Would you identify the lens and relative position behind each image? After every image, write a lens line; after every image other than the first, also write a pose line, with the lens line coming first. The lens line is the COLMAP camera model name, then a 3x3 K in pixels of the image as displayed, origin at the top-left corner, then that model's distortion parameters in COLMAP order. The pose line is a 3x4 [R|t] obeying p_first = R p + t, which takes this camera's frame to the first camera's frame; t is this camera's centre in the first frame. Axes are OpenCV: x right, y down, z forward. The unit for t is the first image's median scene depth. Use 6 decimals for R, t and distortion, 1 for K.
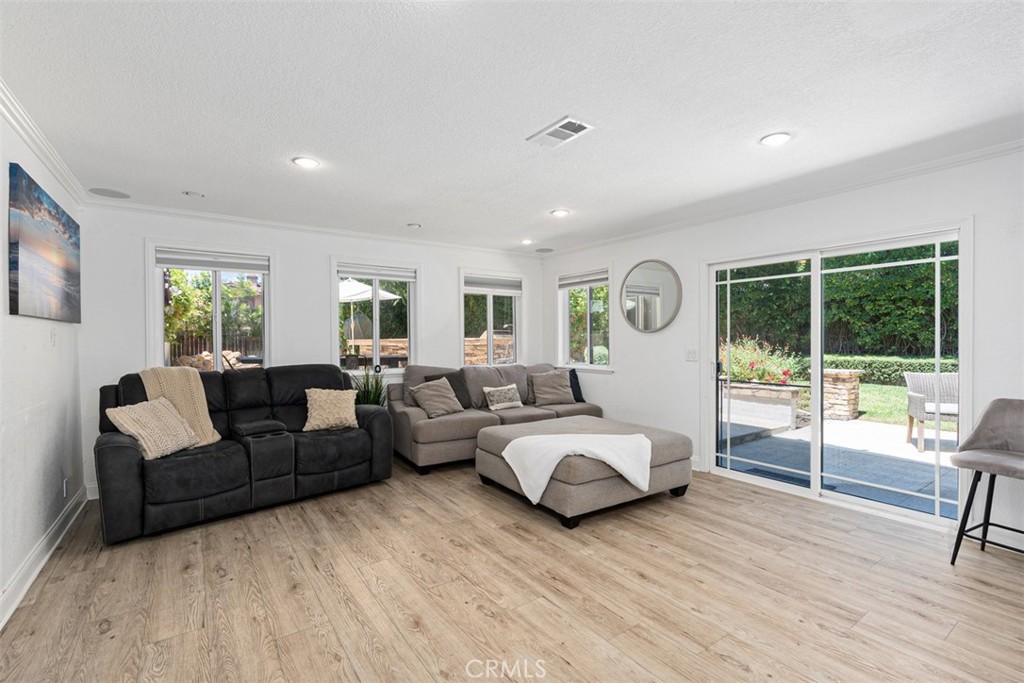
lens RADIAL K [[461.7, 0, 516.4], [0, 461.7, 340.7], [0, 0, 1]] dist [-0.001455, 0.000141]
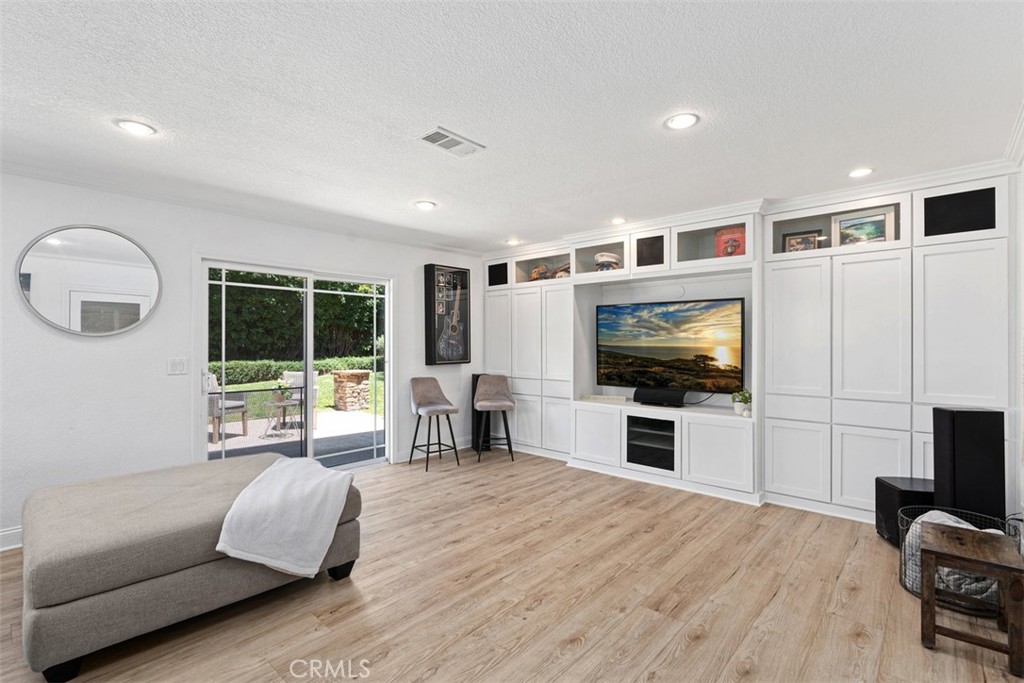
lens RADIAL K [[473.0, 0, 512.1], [0, 473.0, 346.2], [0, 0, 1]] dist [-0.000256, 0.000072]
pose [[-0.215847, 0.001442, 0.976426, -0.968541], [0.008466, 0.999964, 0.000395, -0.000113], [-0.976390, 0.008352, -0.215852, 1.122488]]
